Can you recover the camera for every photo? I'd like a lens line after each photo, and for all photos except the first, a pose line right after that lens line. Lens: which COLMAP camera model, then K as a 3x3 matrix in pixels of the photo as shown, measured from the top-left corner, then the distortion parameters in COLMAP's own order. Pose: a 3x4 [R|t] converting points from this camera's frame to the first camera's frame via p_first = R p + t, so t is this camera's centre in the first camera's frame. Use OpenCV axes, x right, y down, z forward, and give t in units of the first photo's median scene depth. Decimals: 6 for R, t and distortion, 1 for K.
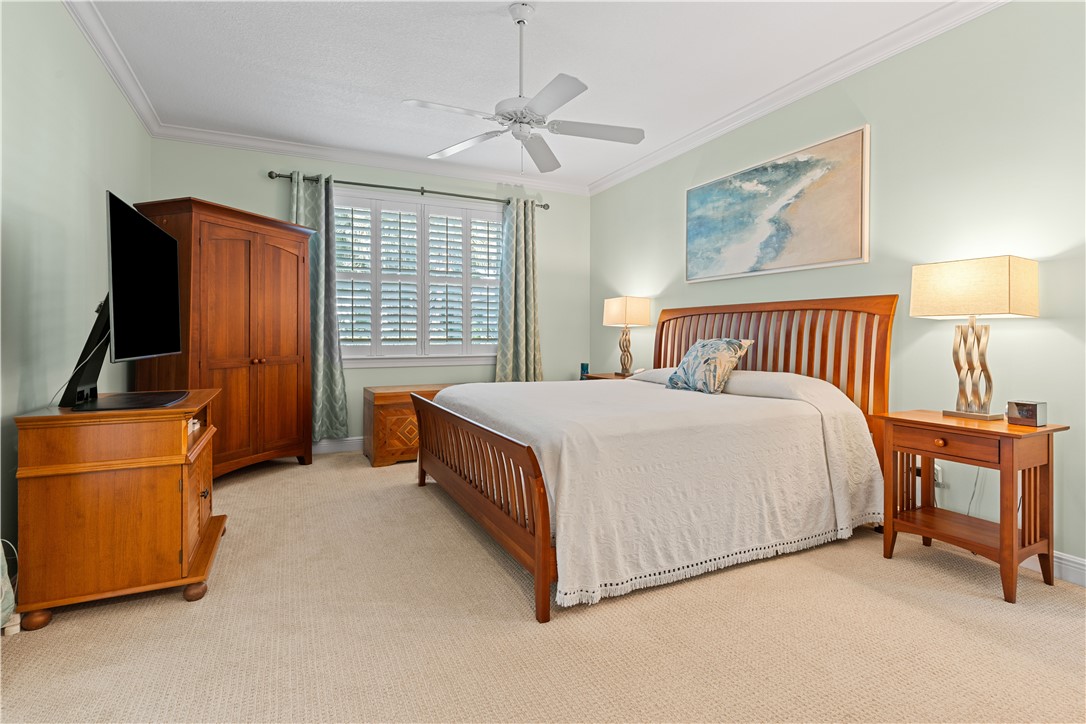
lens RADIAL K [[524.1, 0, 540.7], [0, 524.1, 339.8], [0, 0, 1]] dist [-0.000386, -0.000140]
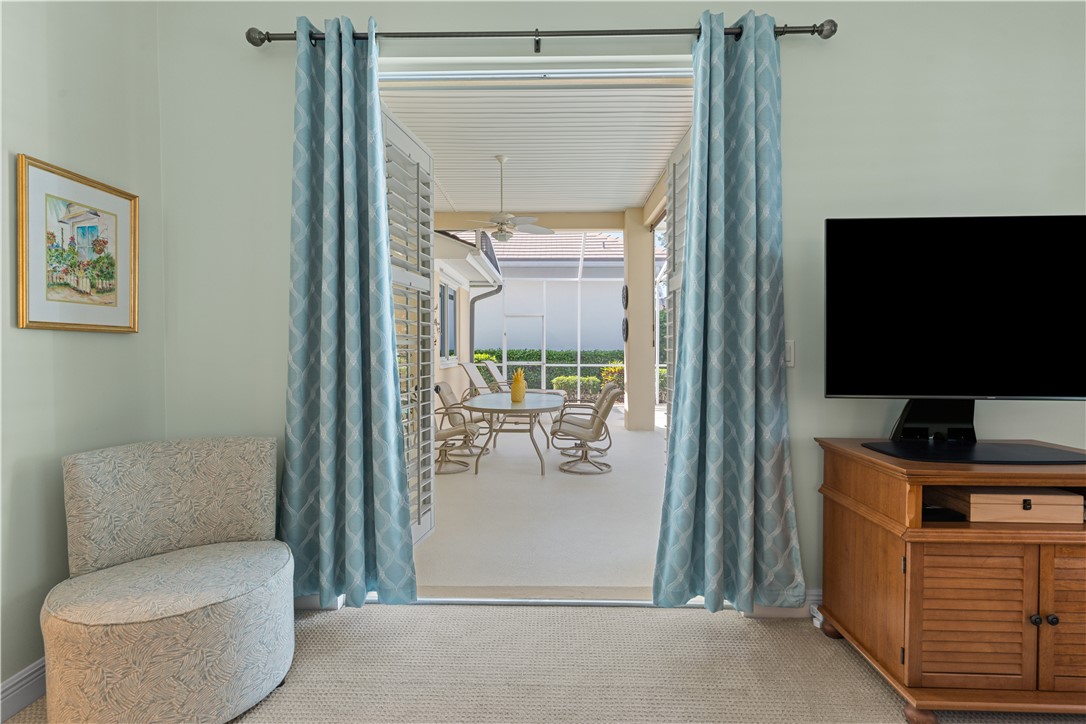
lens RADIAL K [[513.0, 0, 539.1], [0, 513.0, 355.0], [0, 0, 1]] dist [0.000799, 0.000049]
pose [[-0.458057, 0.012318, -0.888838, 0.135962], [-0.009108, 0.999786, 0.018549, -0.024505], [0.888876, 0.016593, -0.457847, 0.505092]]
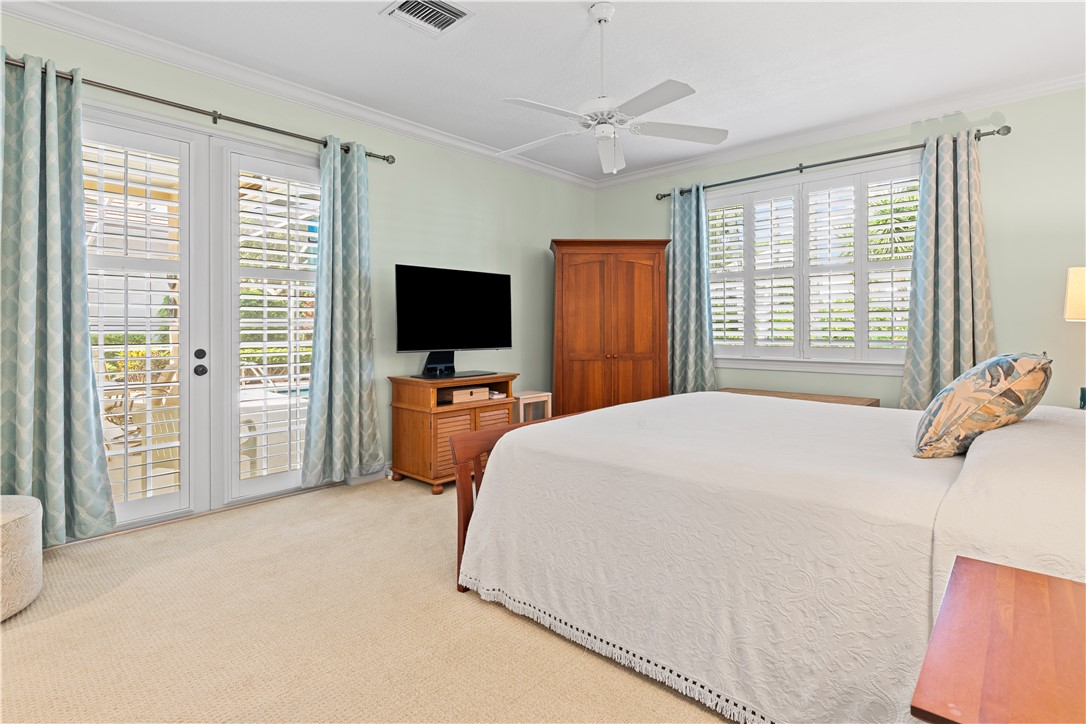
lens RADIAL K [[539.8, 0, 540.4], [0, 539.8, 332.8], [0, 0, 1]] dist [0.000183, 0.000295]
pose [[0.373156, 0.004764, -0.927756, 0.644348], [-0.004008, 0.999986, 0.003523, -0.020080], [0.927760, 0.002404, 0.373170, 0.392846]]
